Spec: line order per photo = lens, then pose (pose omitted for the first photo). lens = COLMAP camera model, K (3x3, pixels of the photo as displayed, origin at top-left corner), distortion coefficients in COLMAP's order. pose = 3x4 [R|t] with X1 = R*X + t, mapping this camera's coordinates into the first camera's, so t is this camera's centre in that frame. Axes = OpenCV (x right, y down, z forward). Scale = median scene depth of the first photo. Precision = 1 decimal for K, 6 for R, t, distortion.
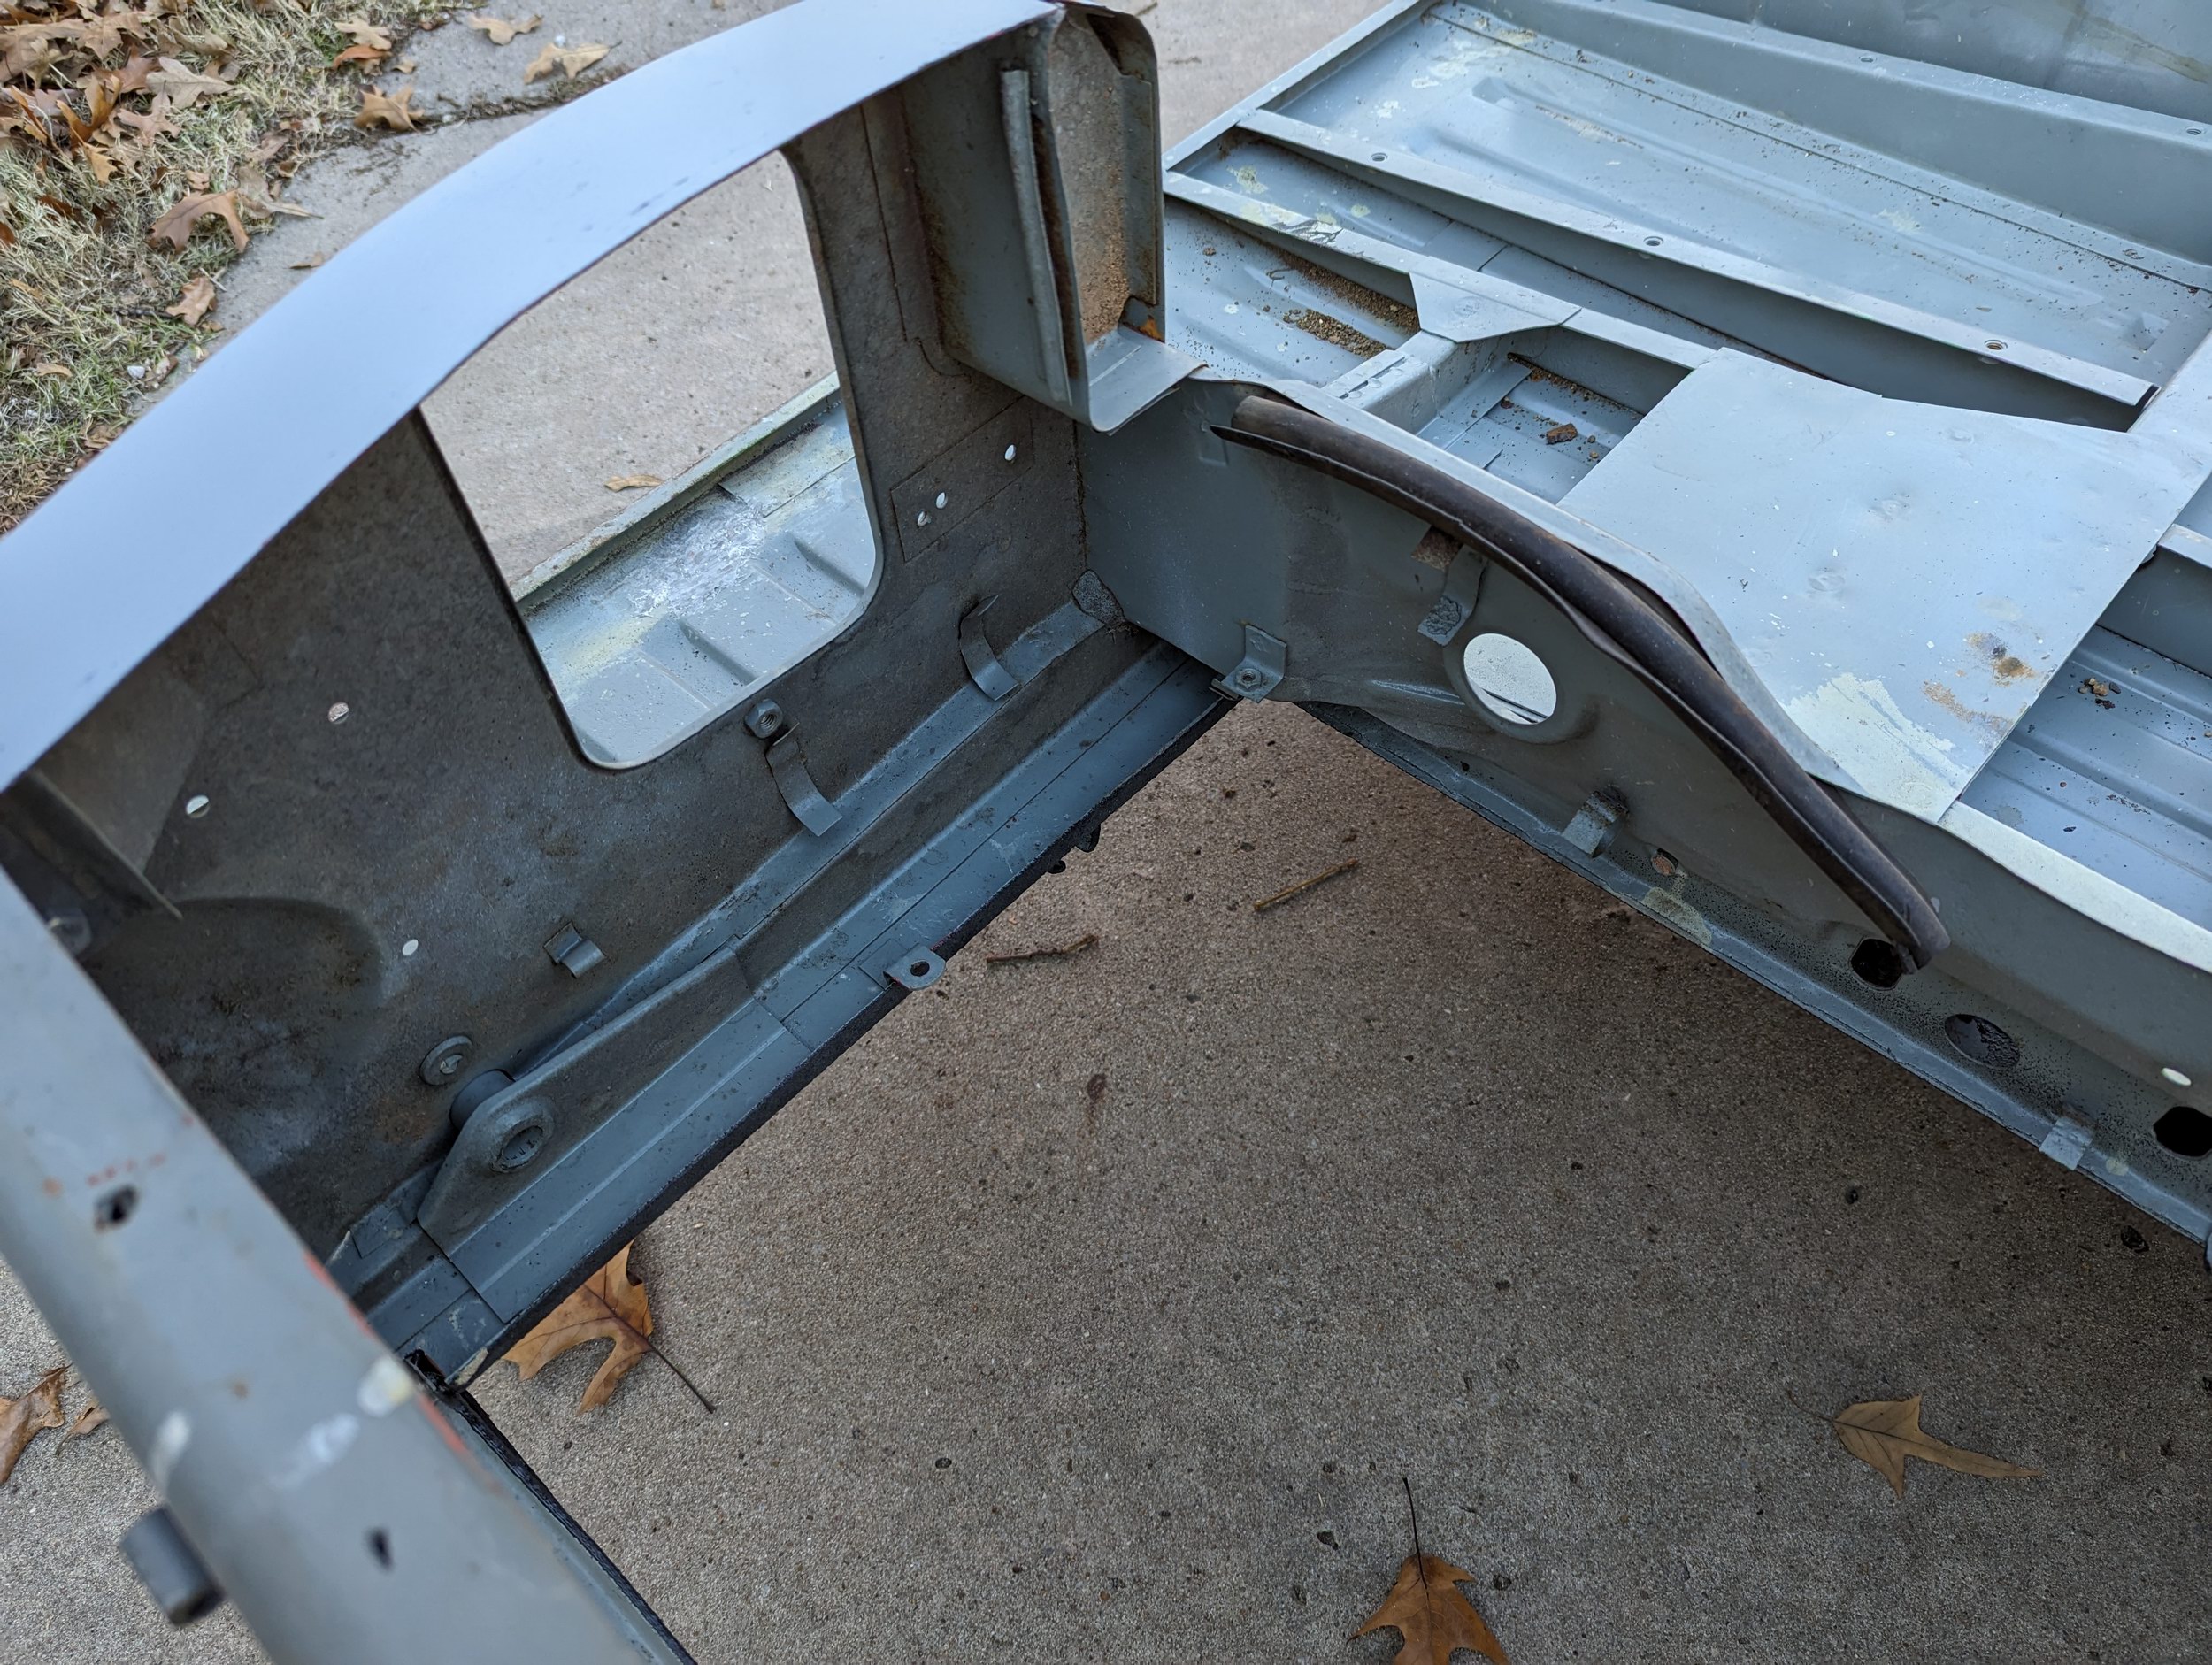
lens RADIAL K [[1570.4, 0, 1098.2], [0, 1570.4, 857.8], [0, 0, 1]] dist [0.052569, -0.051224]
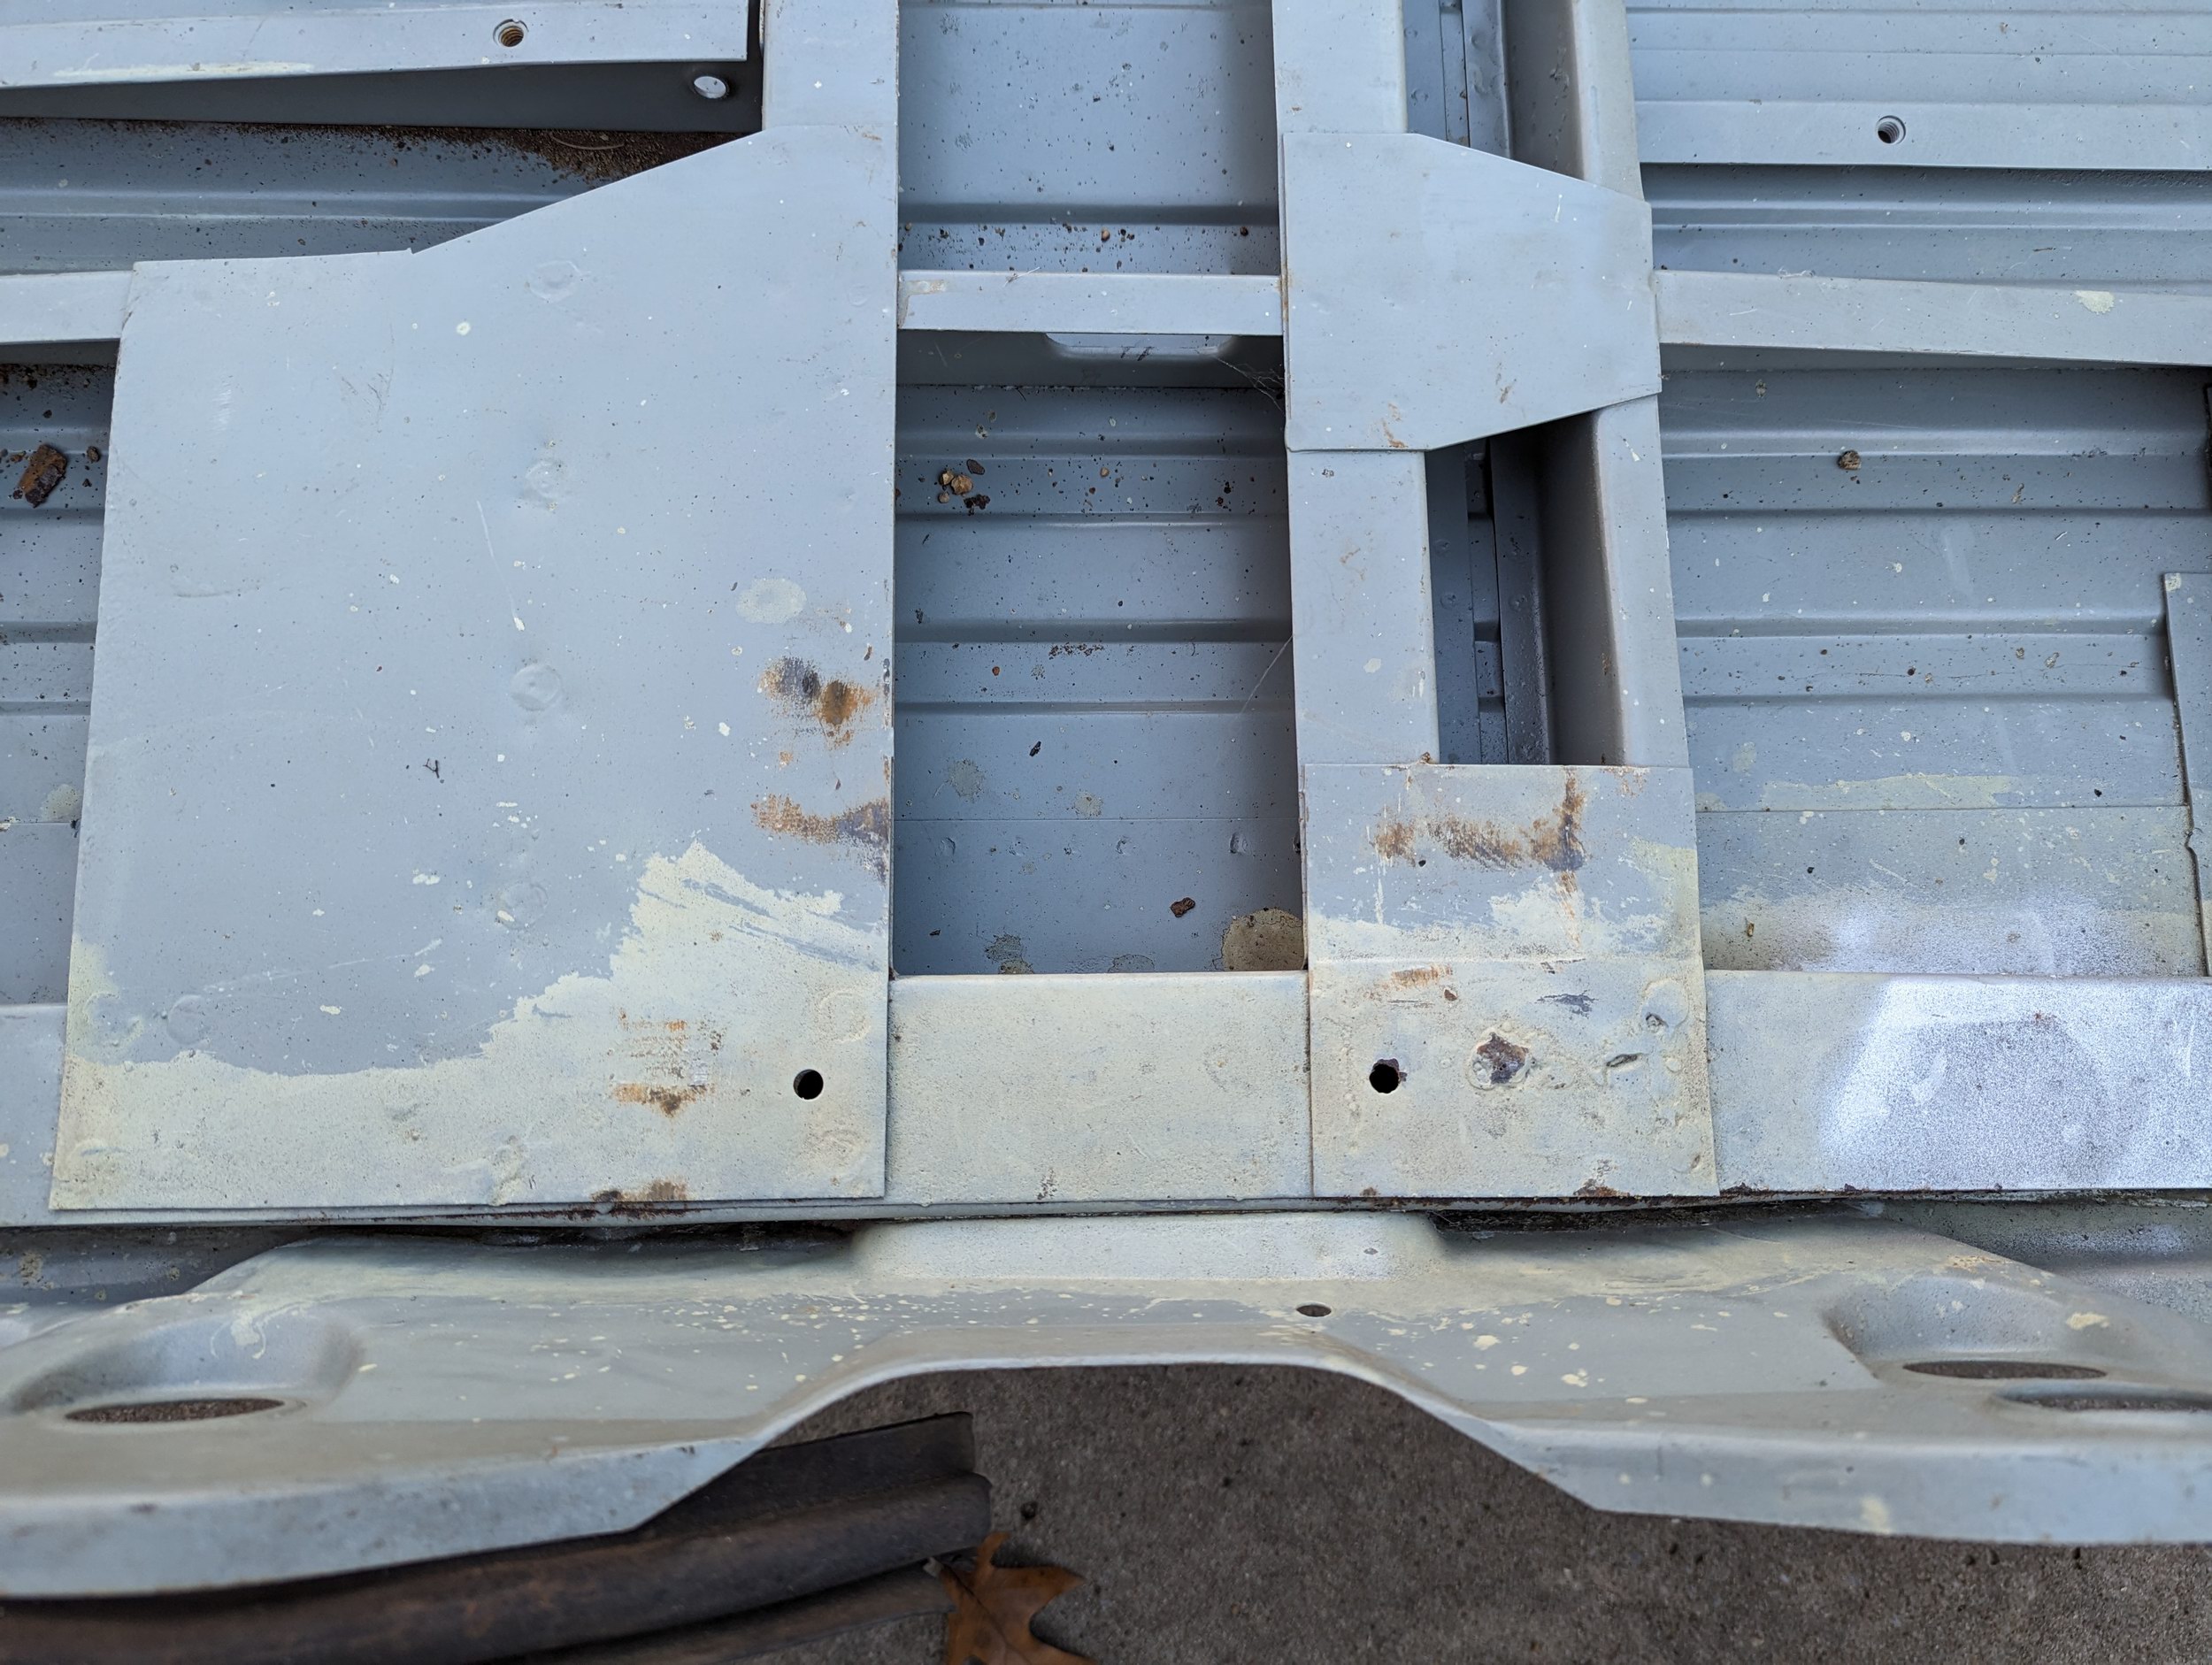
lens RADIAL K [[1570.4, 0, 1122.3], [0, 1570.4, 867.0], [0, 0, 1]] dist [0.052569, -0.051224]
pose [[0.717039, -0.663687, 0.213013, 0.340672], [0.510560, 0.708137, 0.487719, -0.236997], [-0.474536, -0.240957, 0.846614, 0.268475]]
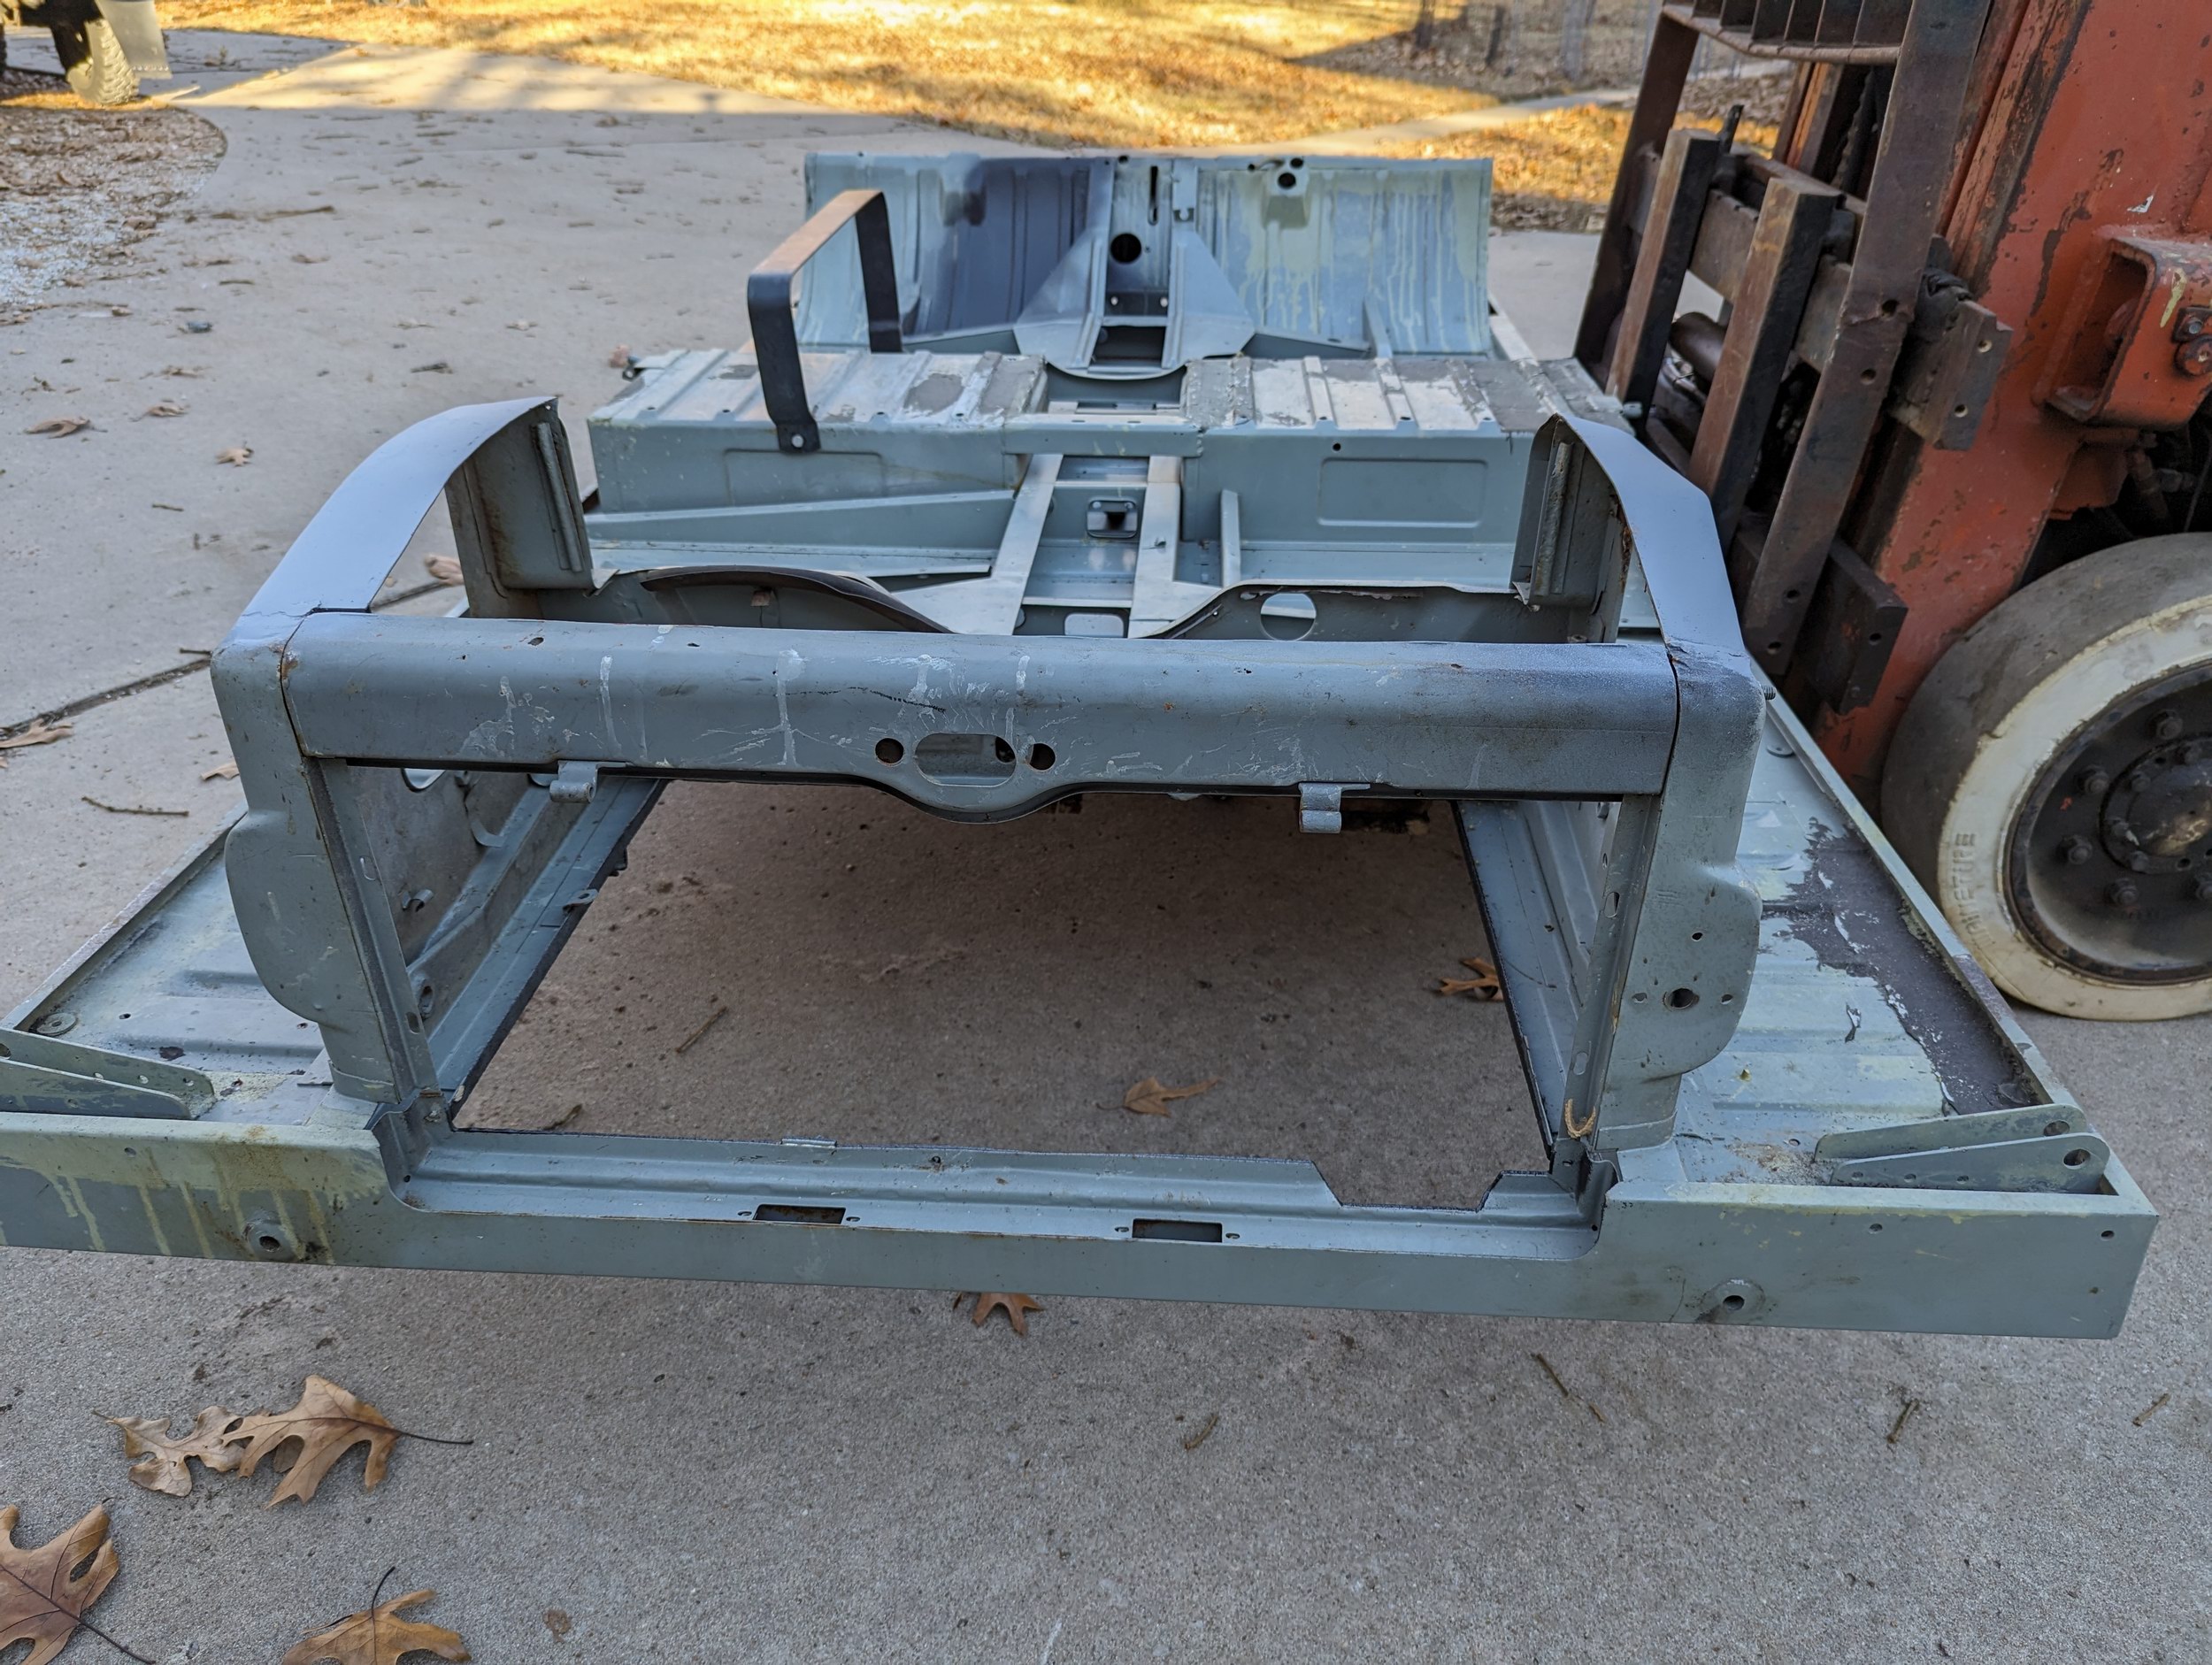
lens RADIAL K [[1570.4, 0, 1095.3], [0, 1570.4, 869.9], [0, 0, 1]] dist [0.052569, -0.051224]
pose [[0.773572, -0.277532, 0.569704, -0.493793], [0.482562, 0.840693, -0.245701, 0.559029], [-0.410756, 0.464985, 0.784263, -0.488097]]
